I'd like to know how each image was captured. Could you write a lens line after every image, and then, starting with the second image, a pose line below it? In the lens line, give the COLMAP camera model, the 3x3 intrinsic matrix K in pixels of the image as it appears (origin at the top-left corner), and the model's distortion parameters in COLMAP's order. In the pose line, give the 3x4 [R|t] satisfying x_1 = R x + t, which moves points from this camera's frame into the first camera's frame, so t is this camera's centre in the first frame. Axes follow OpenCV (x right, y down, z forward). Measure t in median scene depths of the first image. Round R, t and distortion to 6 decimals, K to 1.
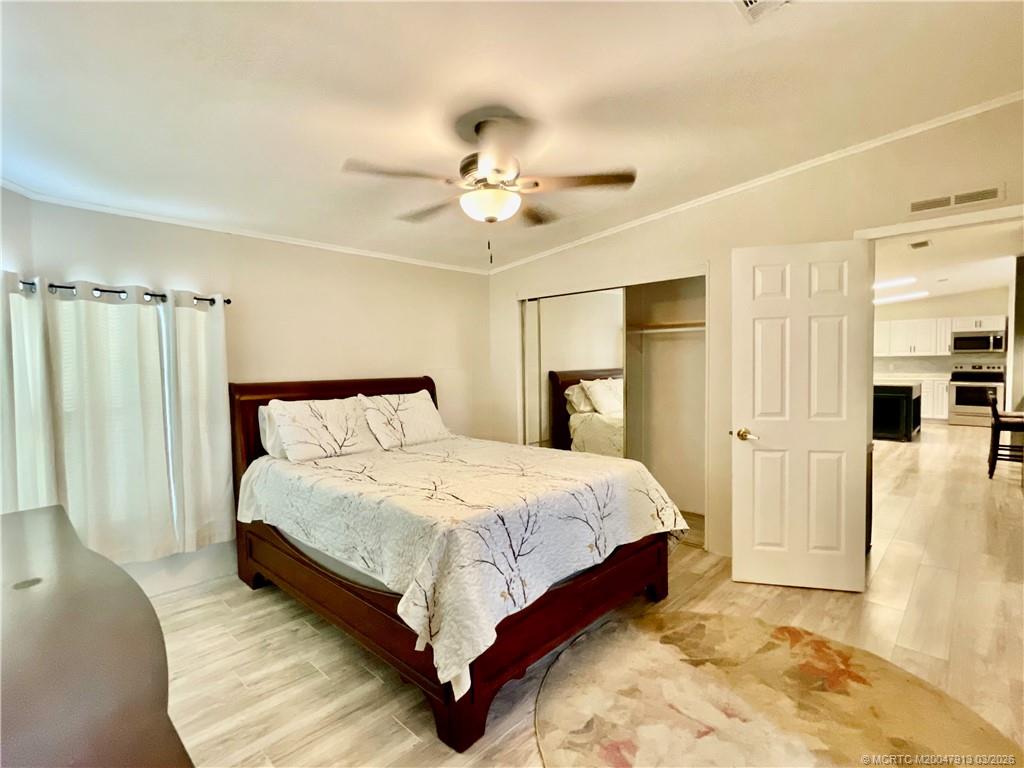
lens RADIAL K [[498.3, 0, 508.1], [0, 498.3, 382.7], [0, 0, 1]] dist [-0.000671, 0.000210]
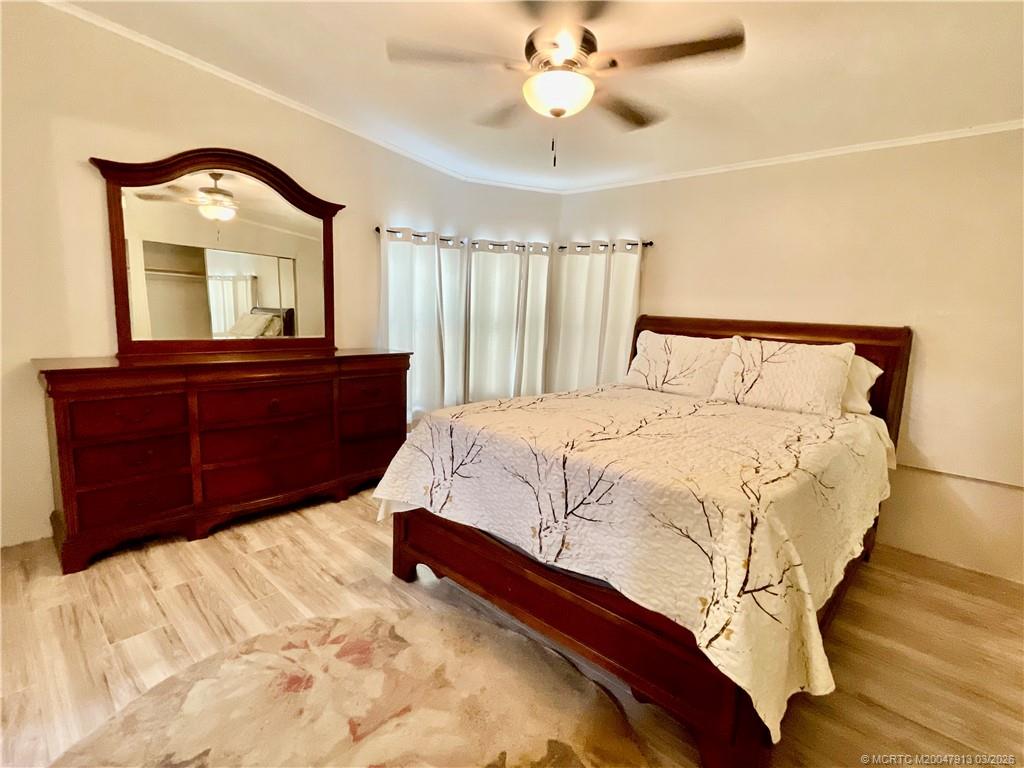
lens RADIAL K [[498.3, 0, 508.1], [0, 498.3, 382.7], [0, 0, 1]] dist [-0.000671, 0.000210]
pose [[0.014563, 0.163740, -0.986396, 0.935761], [-0.084815, 0.983147, 0.161949, -0.006566], [0.996290, 0.081303, 0.028205, 0.997305]]
